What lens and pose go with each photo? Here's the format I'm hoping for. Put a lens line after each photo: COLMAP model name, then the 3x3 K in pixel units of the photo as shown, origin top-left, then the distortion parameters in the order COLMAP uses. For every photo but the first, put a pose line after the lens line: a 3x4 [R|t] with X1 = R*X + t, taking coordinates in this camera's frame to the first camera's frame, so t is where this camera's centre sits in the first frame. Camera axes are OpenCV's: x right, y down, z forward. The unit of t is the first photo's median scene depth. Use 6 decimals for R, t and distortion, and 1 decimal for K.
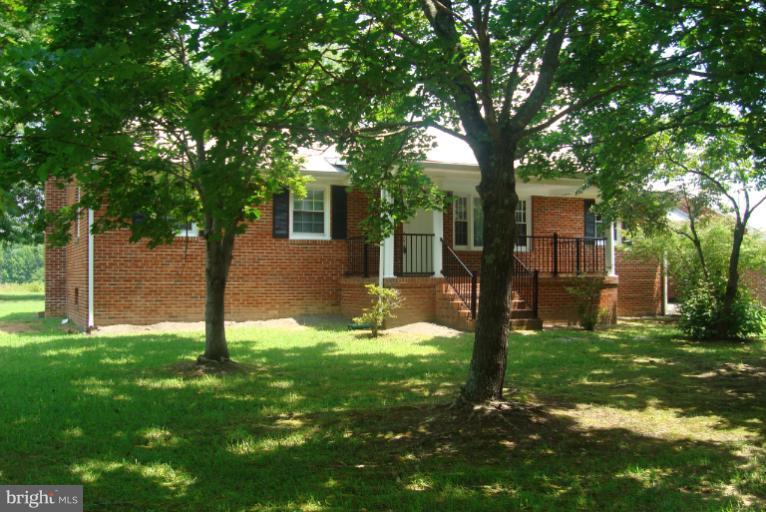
lens RADIAL K [[897.2, 0, 383.0], [0, 897.2, 256.0], [0, 0, 1]] dist [-0.097005, 0.006841]
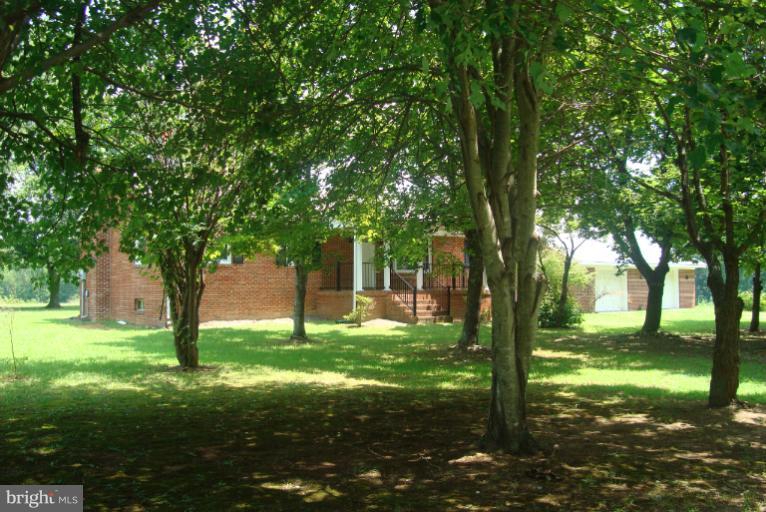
lens RADIAL K [[897.2, 0, 383.0], [0, 897.2, 256.0], [0, 0, 1]] dist [-0.097005, 0.006841]
pose [[0.978792, 0.004866, 0.204798, -0.281088], [-0.001420, 0.999855, -0.016969, -0.010742], [-0.204851, 0.016318, 0.978657, -0.573390]]
